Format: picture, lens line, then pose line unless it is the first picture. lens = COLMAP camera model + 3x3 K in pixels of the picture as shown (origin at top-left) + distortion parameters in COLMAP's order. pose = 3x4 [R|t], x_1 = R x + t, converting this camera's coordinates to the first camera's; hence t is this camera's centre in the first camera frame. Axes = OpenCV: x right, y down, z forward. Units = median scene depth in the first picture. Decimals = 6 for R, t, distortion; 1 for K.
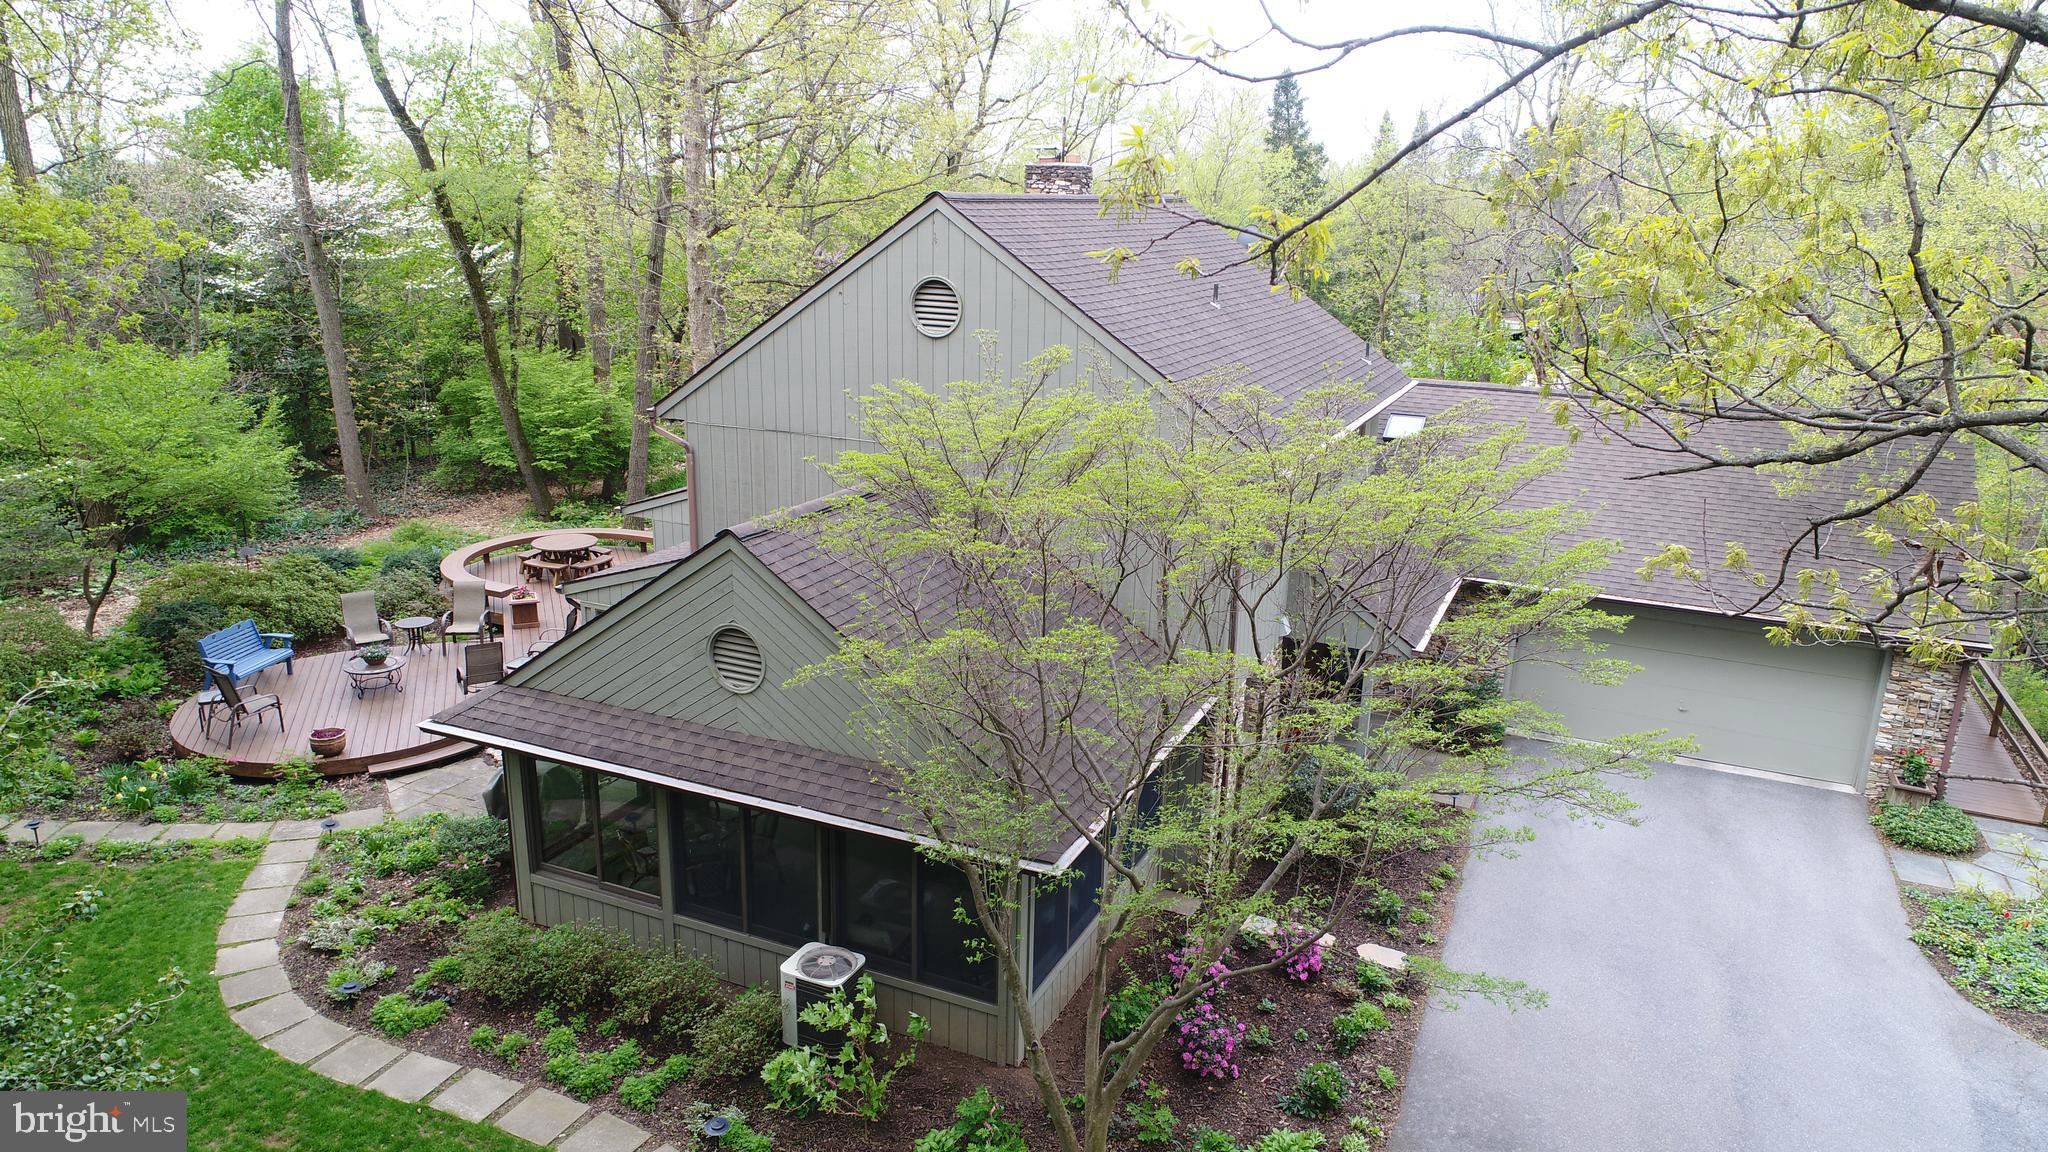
lens RADIAL K [[1374.6, 0, 1031.3], [0, 1374.6, 579.6], [0, 0, 1]] dist [0.002020, 0.004733]
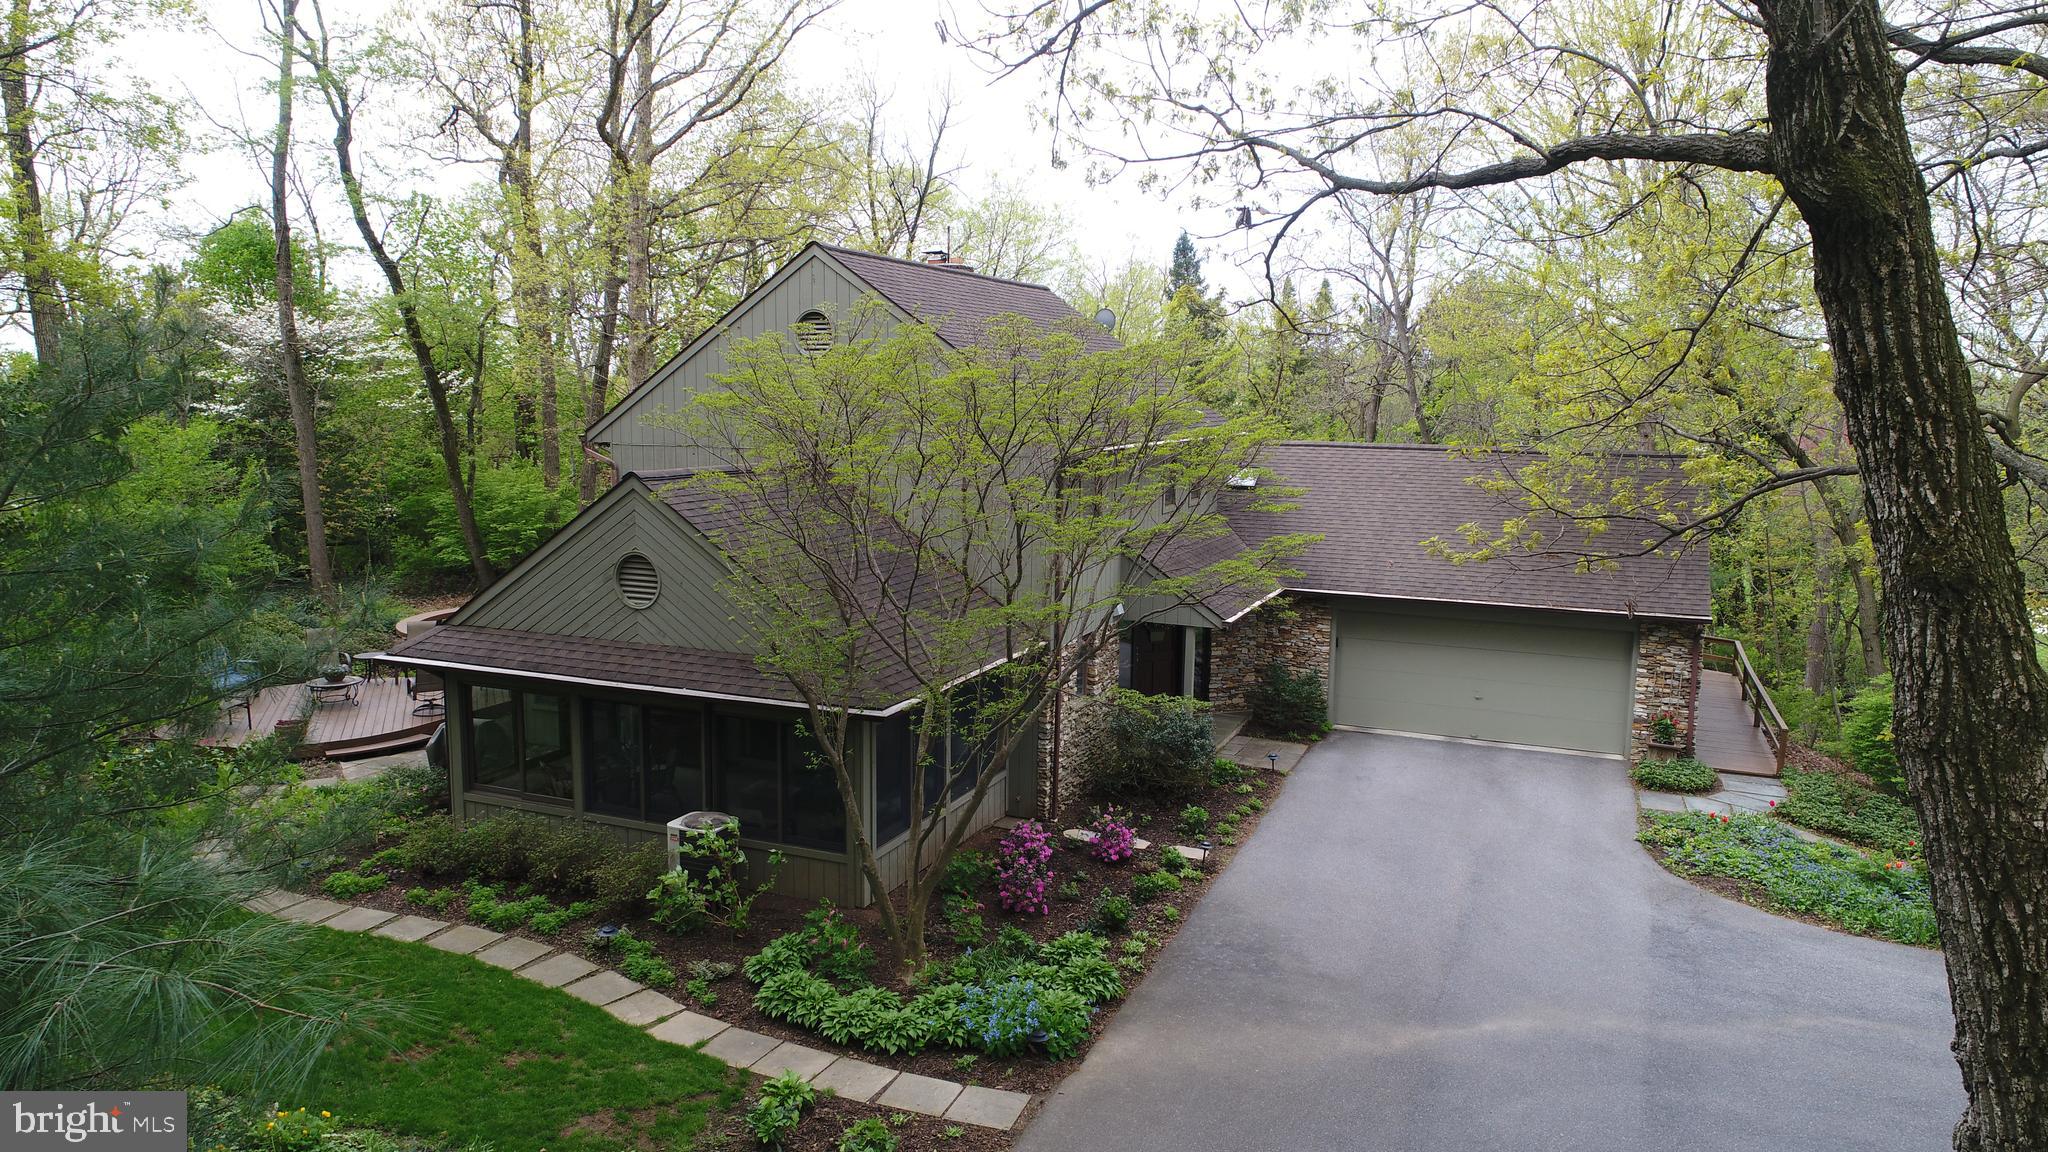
lens RADIAL K [[1374.6, 0, 1026.6], [0, 1374.6, 578.6], [0, 0, 1]] dist [0.002020, 0.004733]
pose [[0.999579, -0.014909, 0.024873, 0.089315], [0.018278, 0.989802, -0.141272, 0.202006], [-0.022513, 0.141667, 0.989658, -0.199093]]
